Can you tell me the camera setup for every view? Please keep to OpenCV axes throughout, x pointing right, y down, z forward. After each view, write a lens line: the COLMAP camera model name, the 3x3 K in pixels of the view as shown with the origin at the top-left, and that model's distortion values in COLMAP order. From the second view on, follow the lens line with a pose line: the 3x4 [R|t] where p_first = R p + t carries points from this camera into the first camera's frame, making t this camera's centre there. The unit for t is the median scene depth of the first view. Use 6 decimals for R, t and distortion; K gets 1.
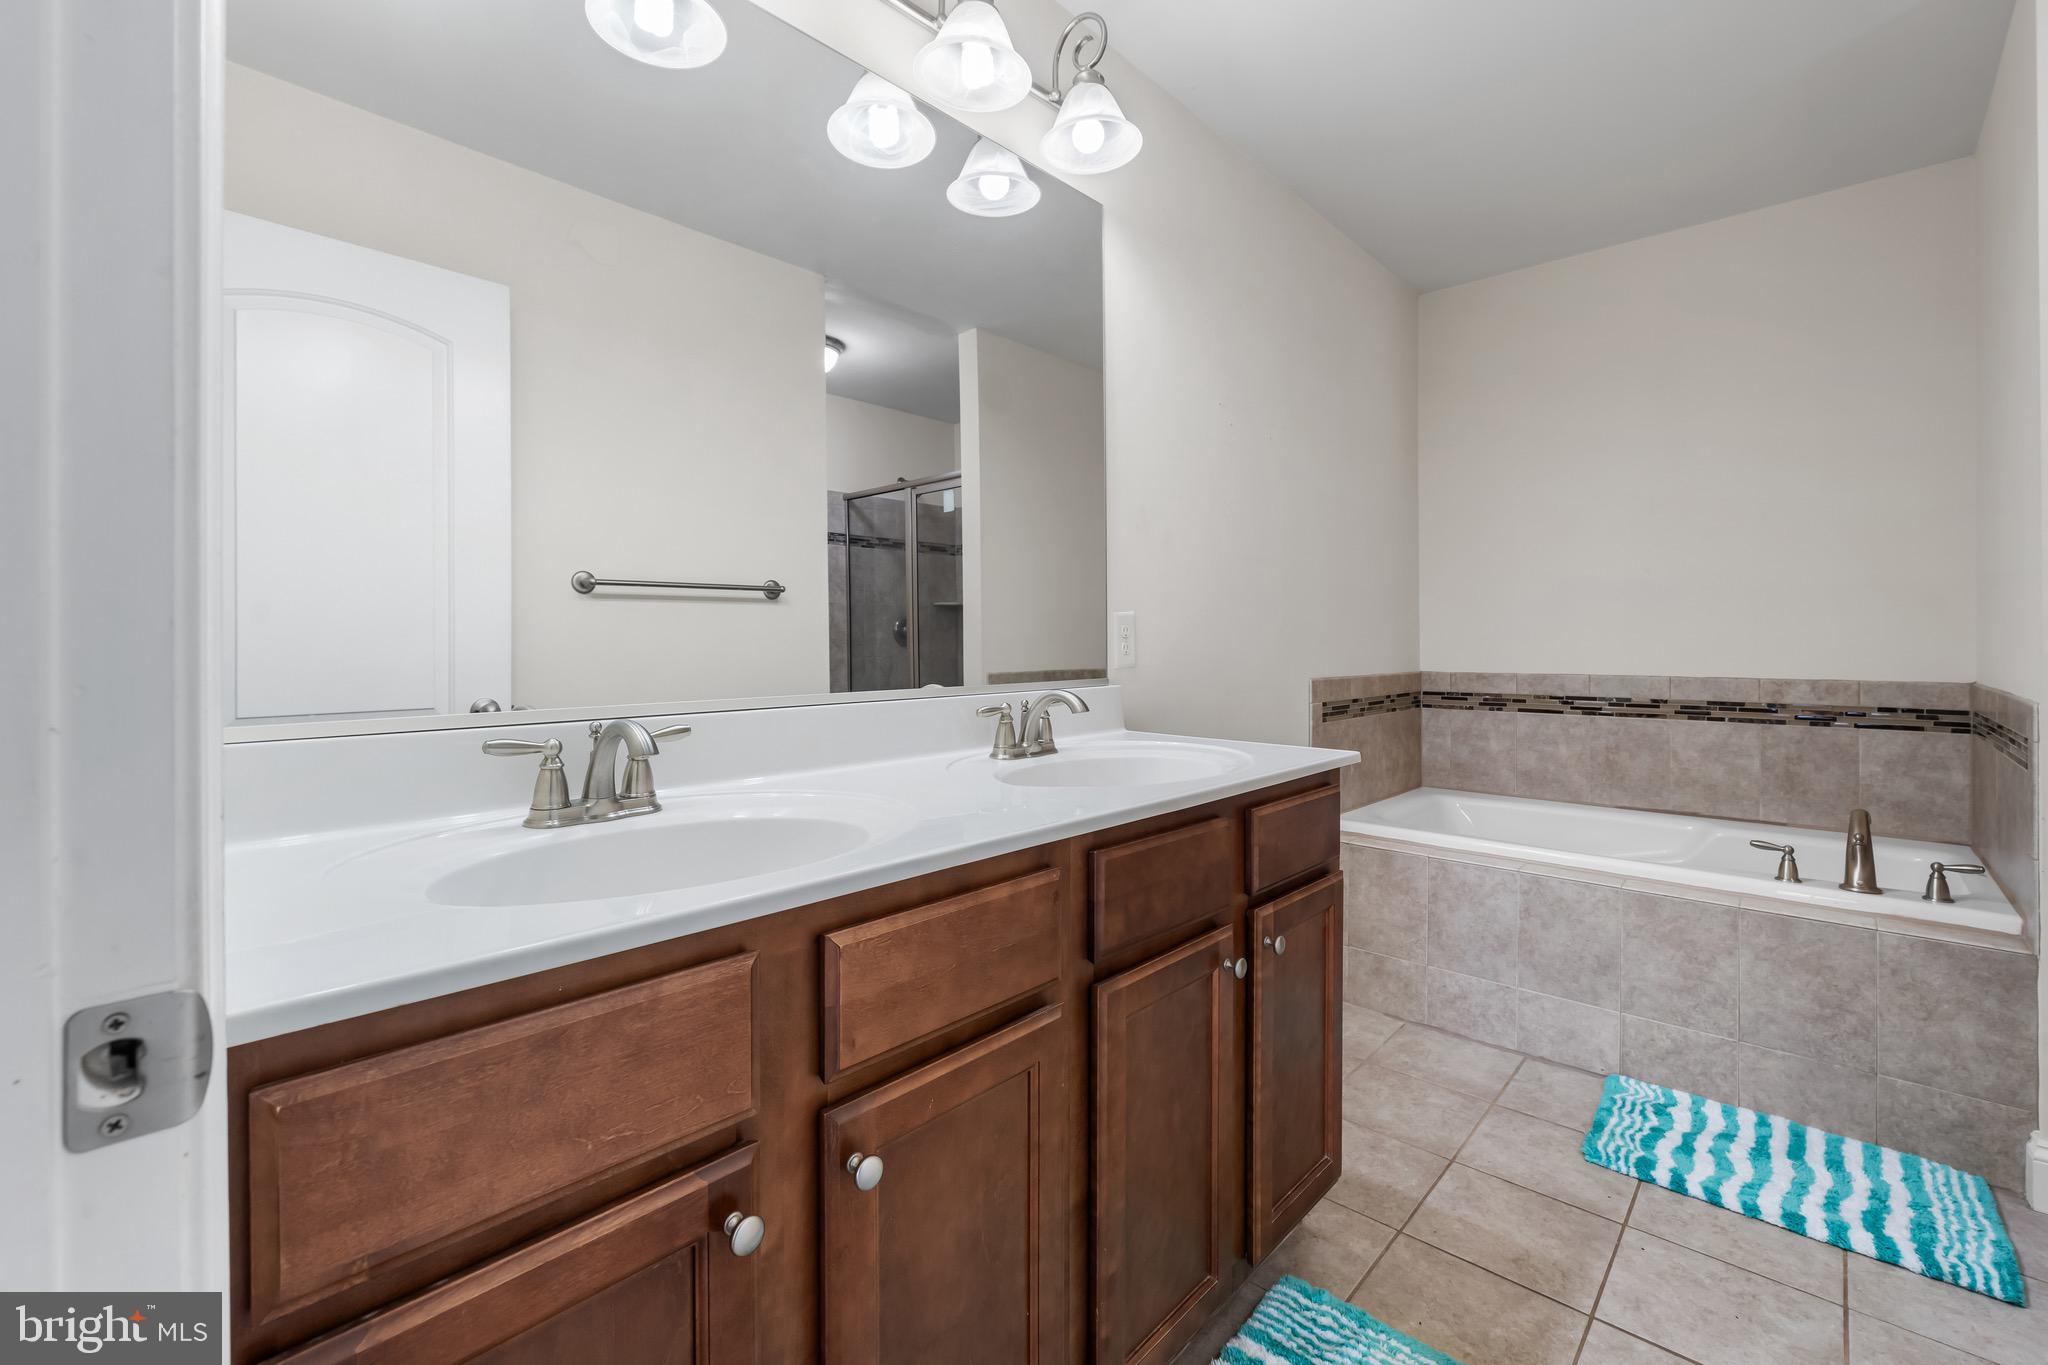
lens RADIAL K [[881.5, 0, 1029.0], [0, 881.5, 633.9], [0, 0, 1]] dist [-0.002208, -0.000318]
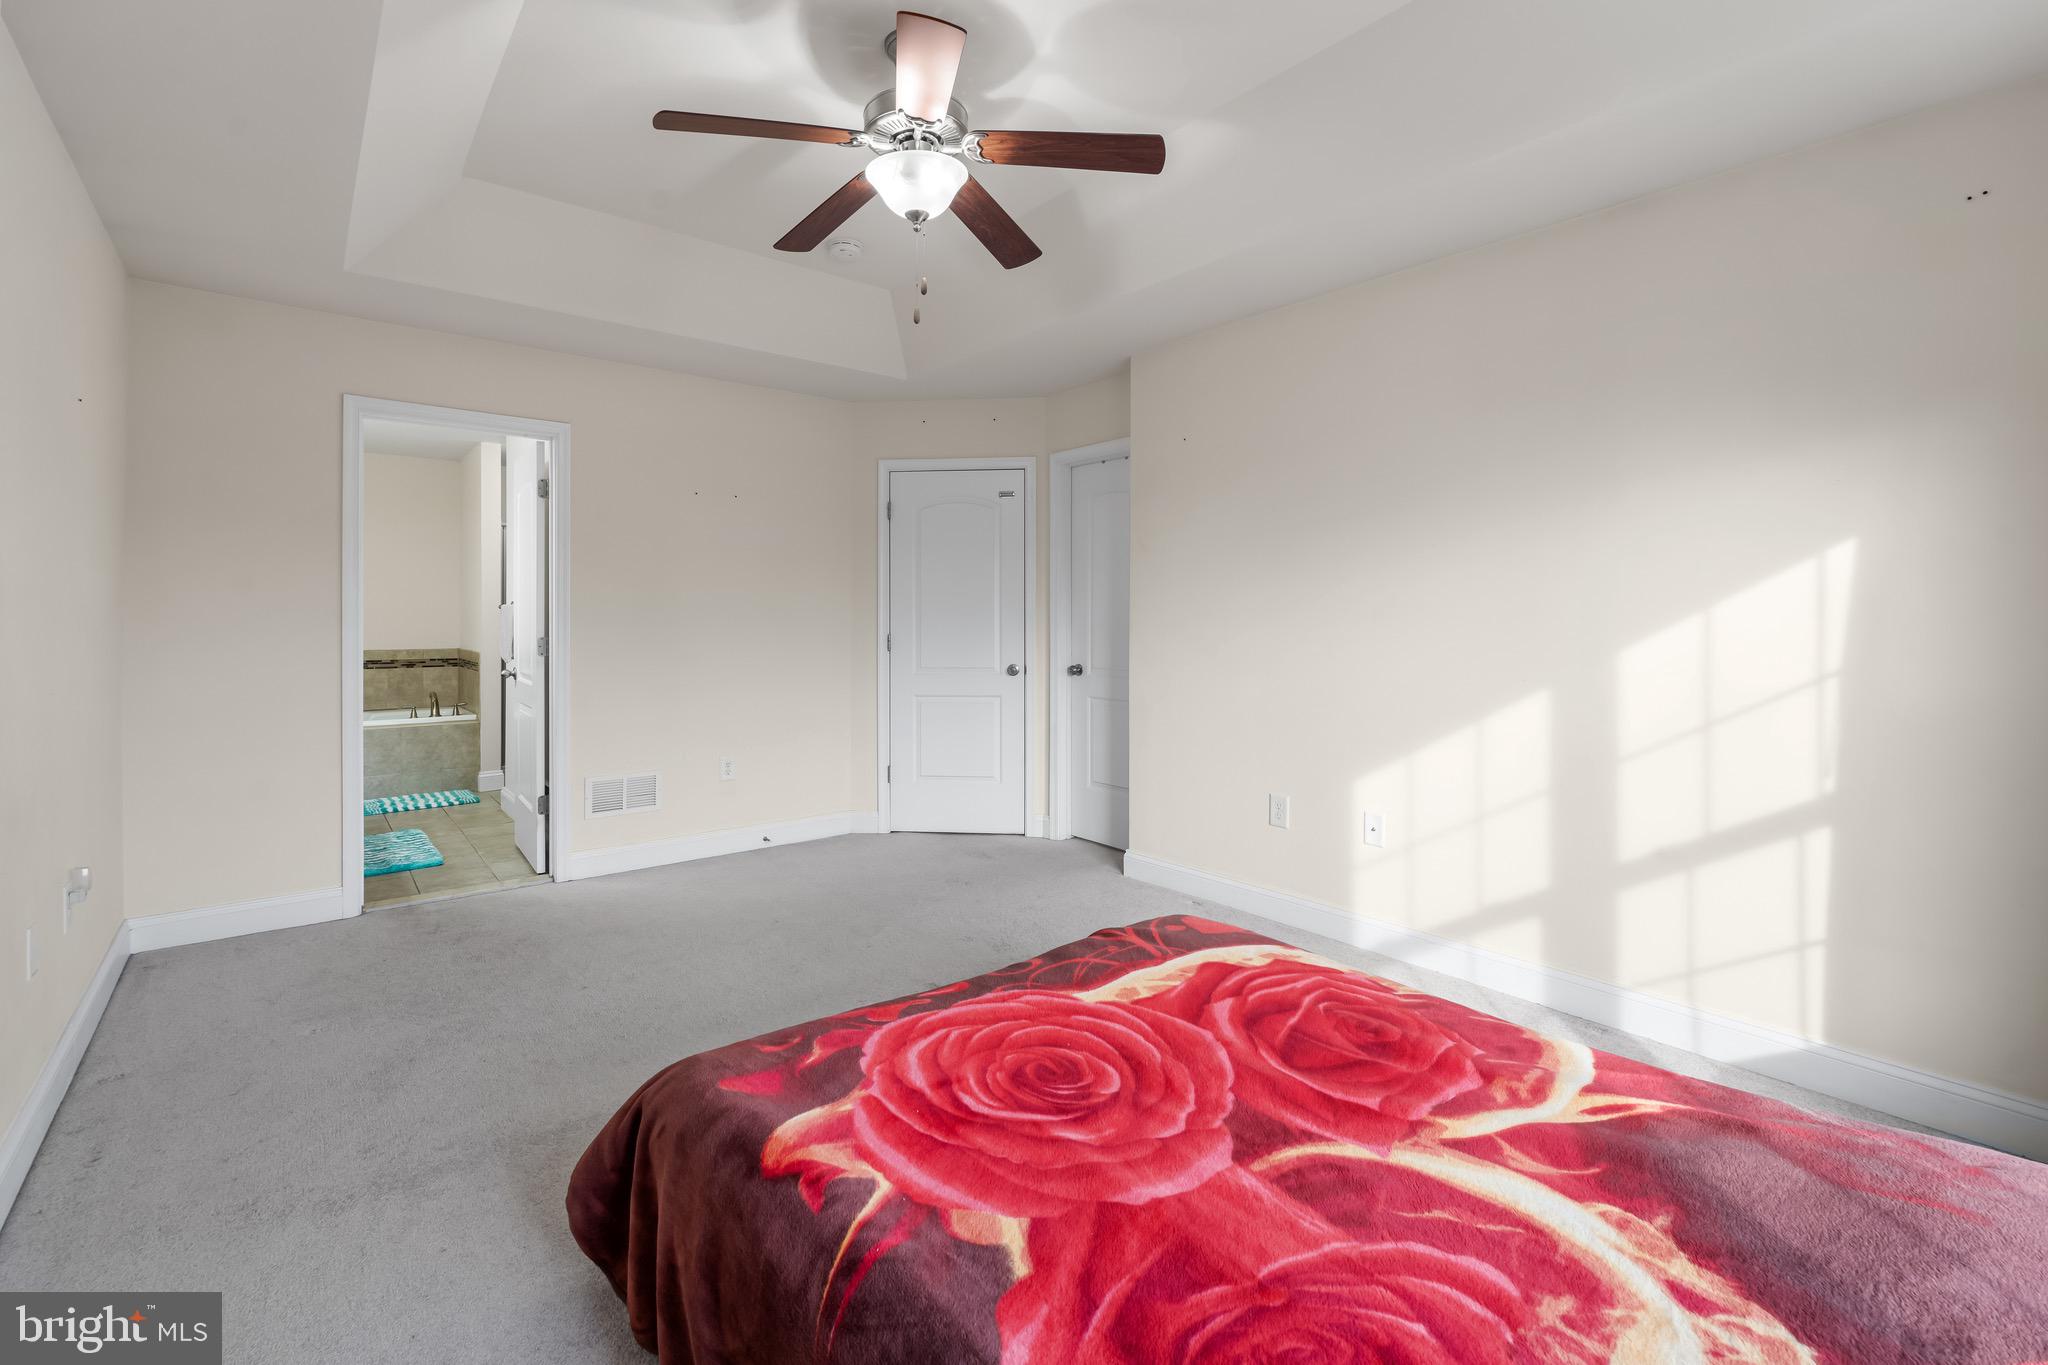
lens RADIAL K [[881.5, 0, 1004.5], [0, 881.5, 622.0], [0, 0, 1]] dist [-0.002208, -0.000318]
pose [[0.148878, -0.006702, 0.988833, -1.463672], [-0.004923, 0.999960, 0.007518, -0.058766], [-0.988843, -0.005987, 0.148839, -1.158032]]
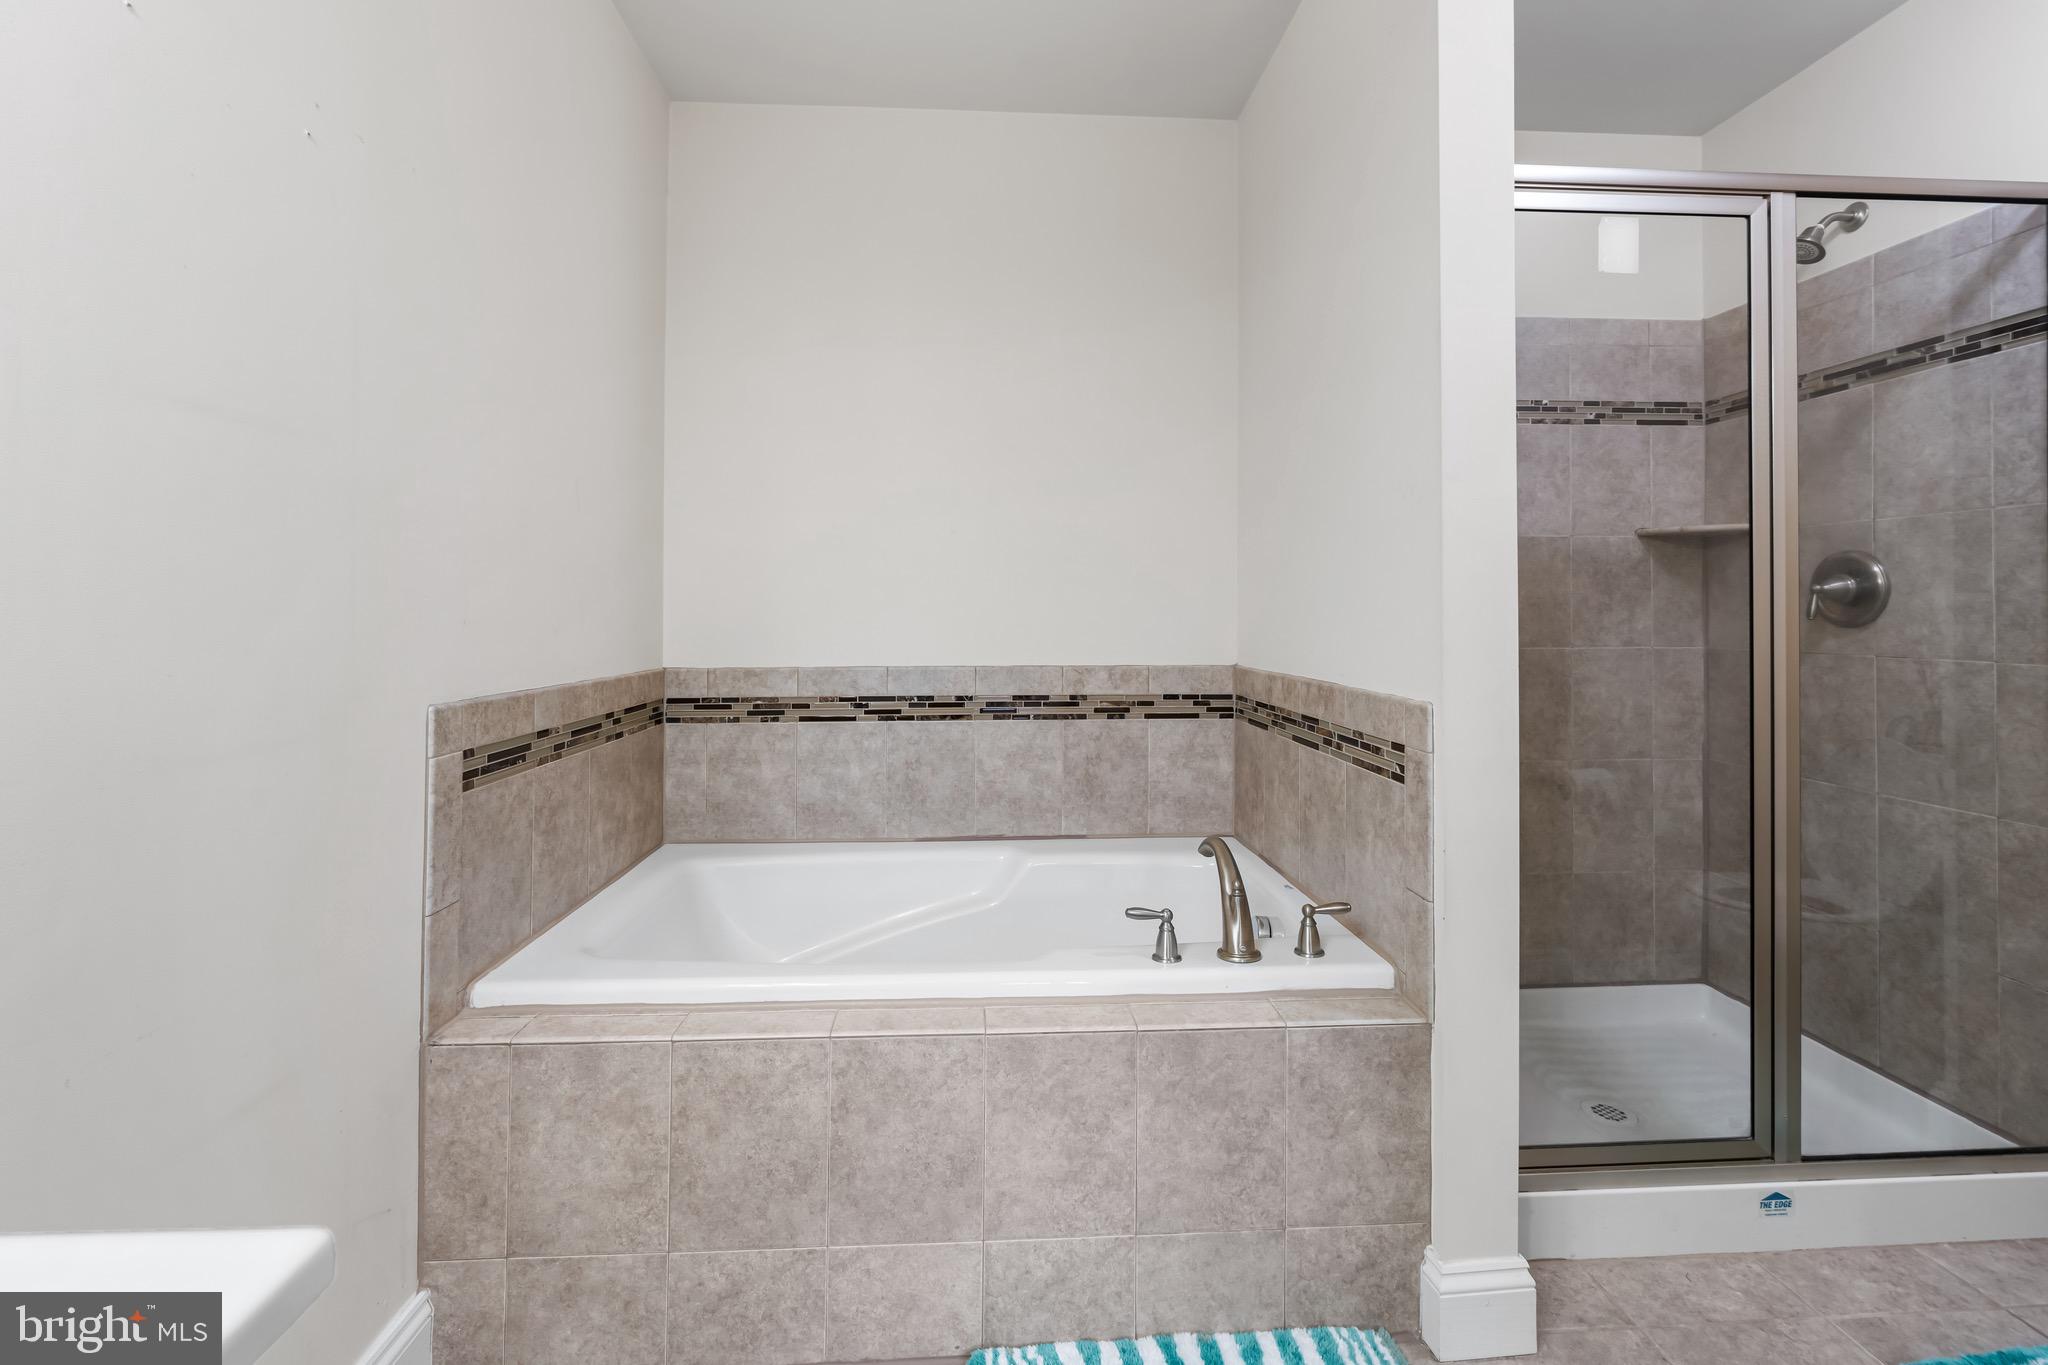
lens RADIAL K [[881.5, 0, 1032.1], [0, 881.5, 597.1], [0, 0, 1]] dist [-0.002208, -0.000318]
pose [[0.689234, 0.014807, 0.724388, 0.222756], [-0.005135, 0.999866, -0.015552, -0.001994], [-0.724521, 0.007000, 0.689217, 0.493513]]
